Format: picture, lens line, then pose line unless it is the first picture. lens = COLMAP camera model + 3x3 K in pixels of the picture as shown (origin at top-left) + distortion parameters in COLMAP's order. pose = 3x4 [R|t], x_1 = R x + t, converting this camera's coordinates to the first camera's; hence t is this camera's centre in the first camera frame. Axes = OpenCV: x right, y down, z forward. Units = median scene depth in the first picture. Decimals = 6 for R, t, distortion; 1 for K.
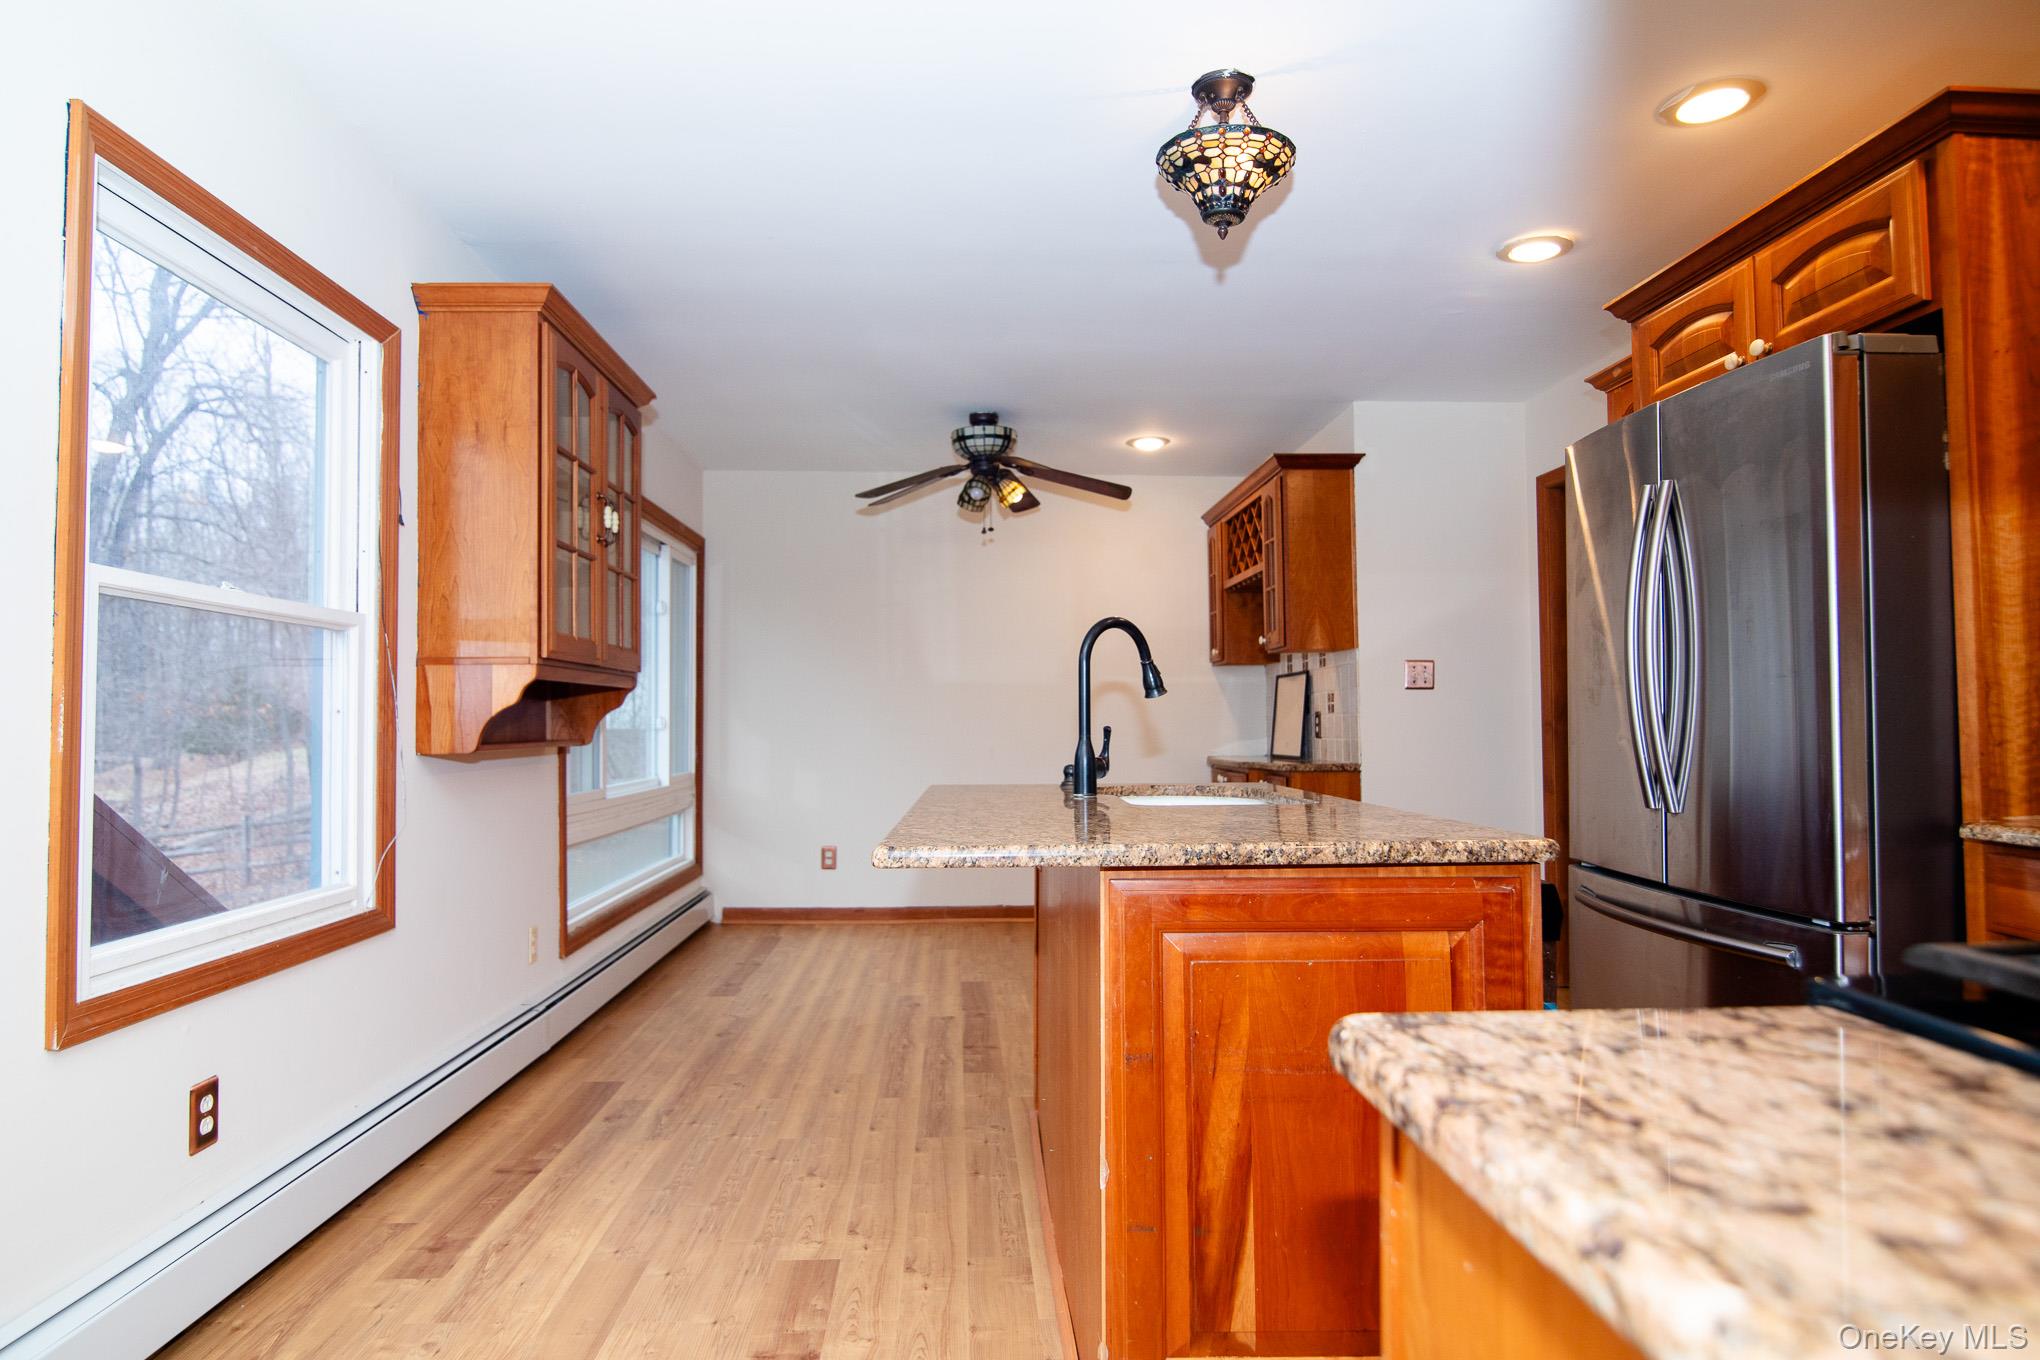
lens RADIAL K [[1156.8, 0, 995.5], [0, 1156.8, 689.2], [0, 0, 1]] dist [-0.007476, -0.002758]
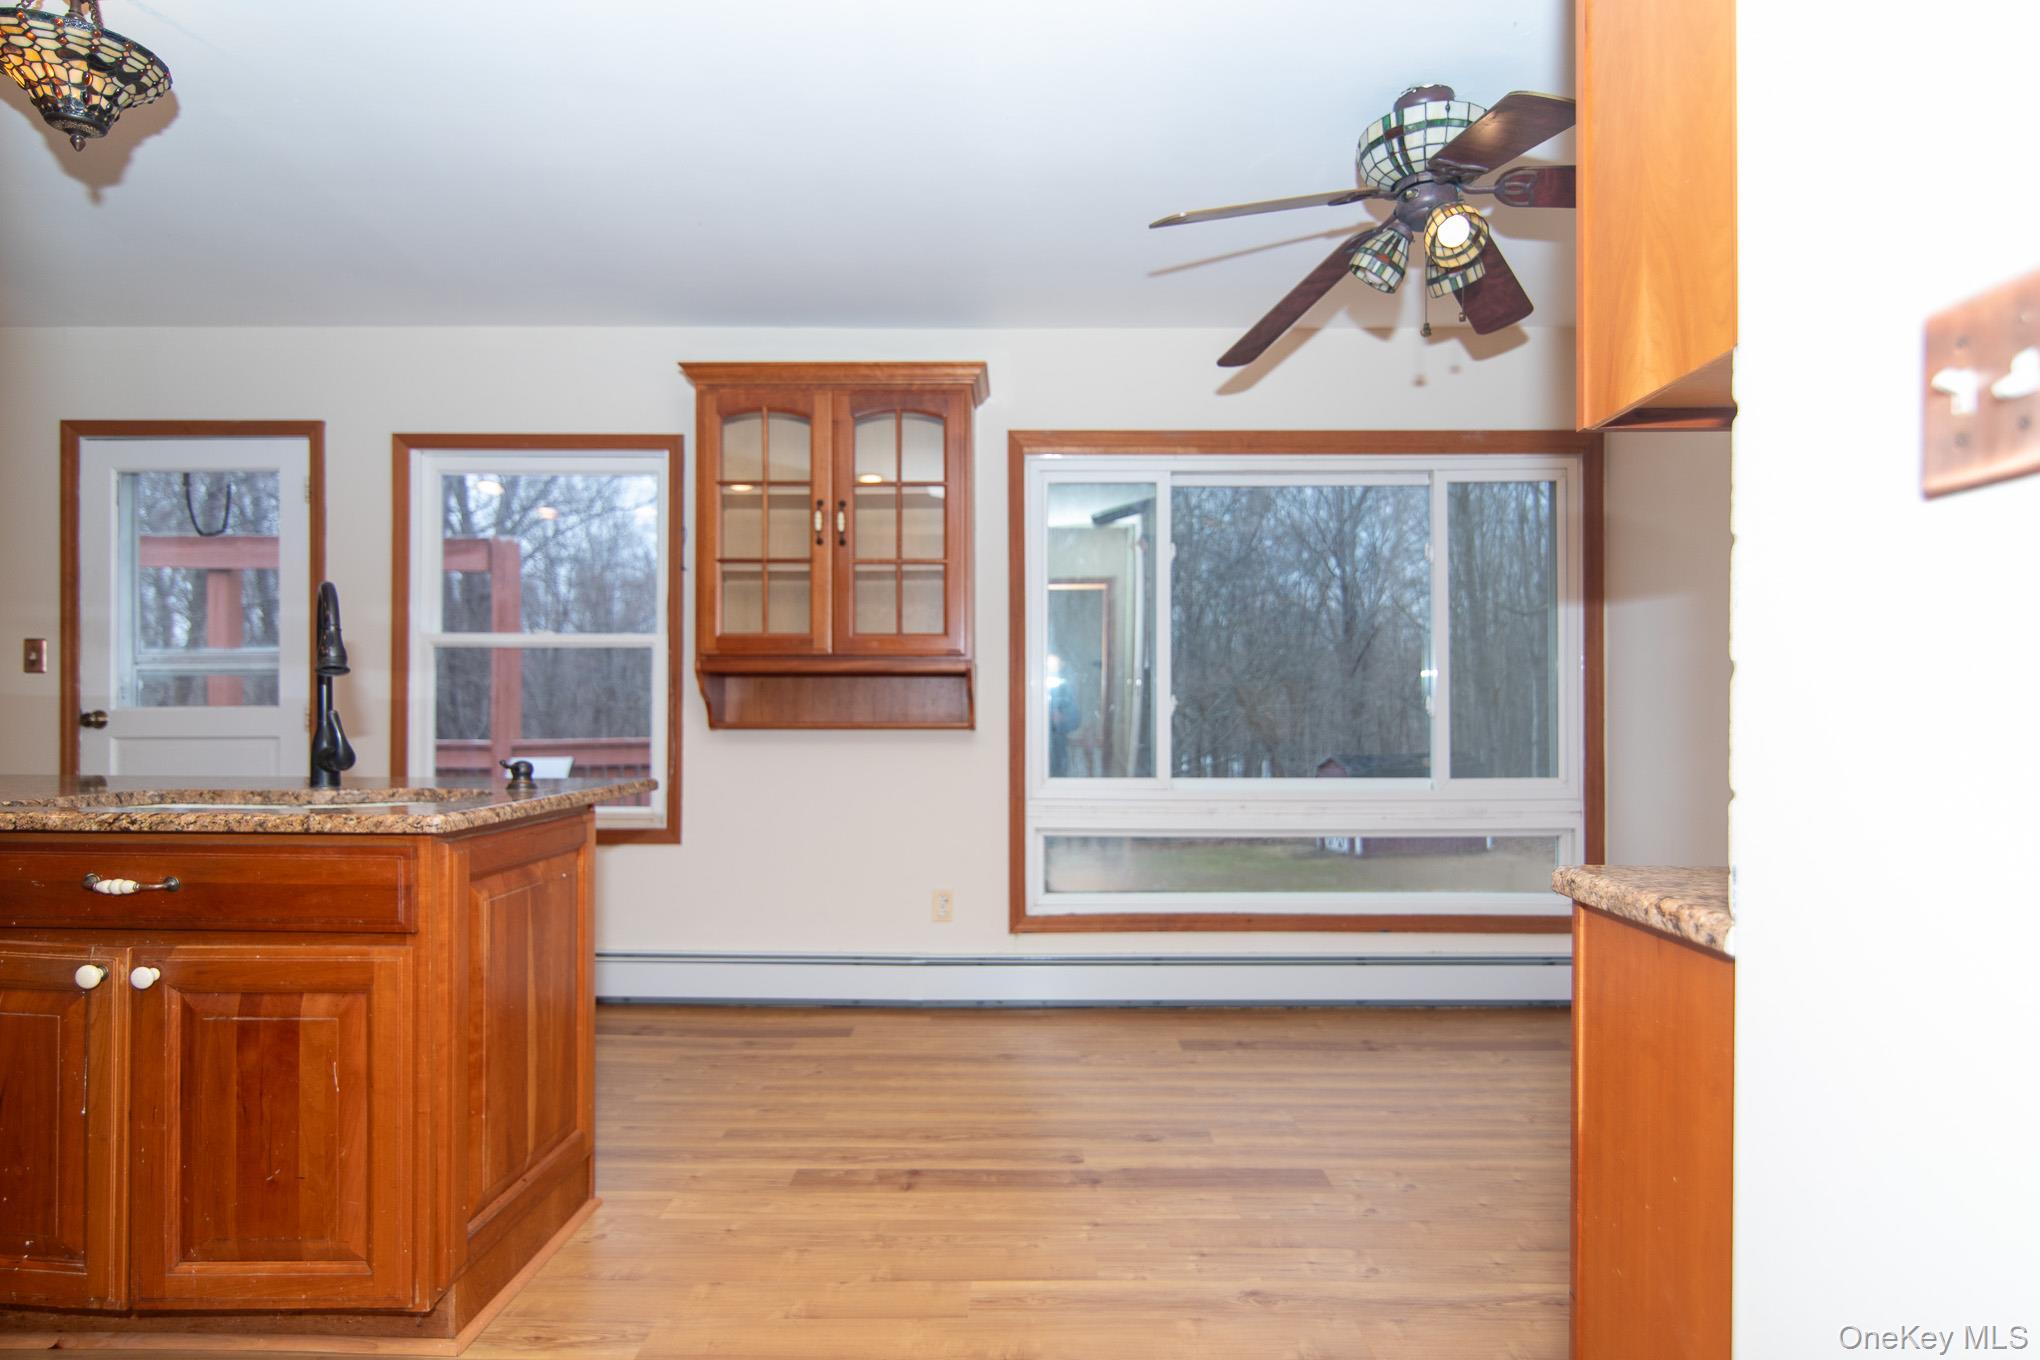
lens RADIAL K [[1103.3, 0, 1029.6], [0, 1103.3, 707.2], [0, 0, 1]] dist [-0.001864, -0.000008]
pose [[-0.038362, 0.007741, -0.999234, 0.905391], [0.026476, 0.999627, 0.006727, 0.033302], [0.998913, -0.026197, -0.038553, 1.553646]]
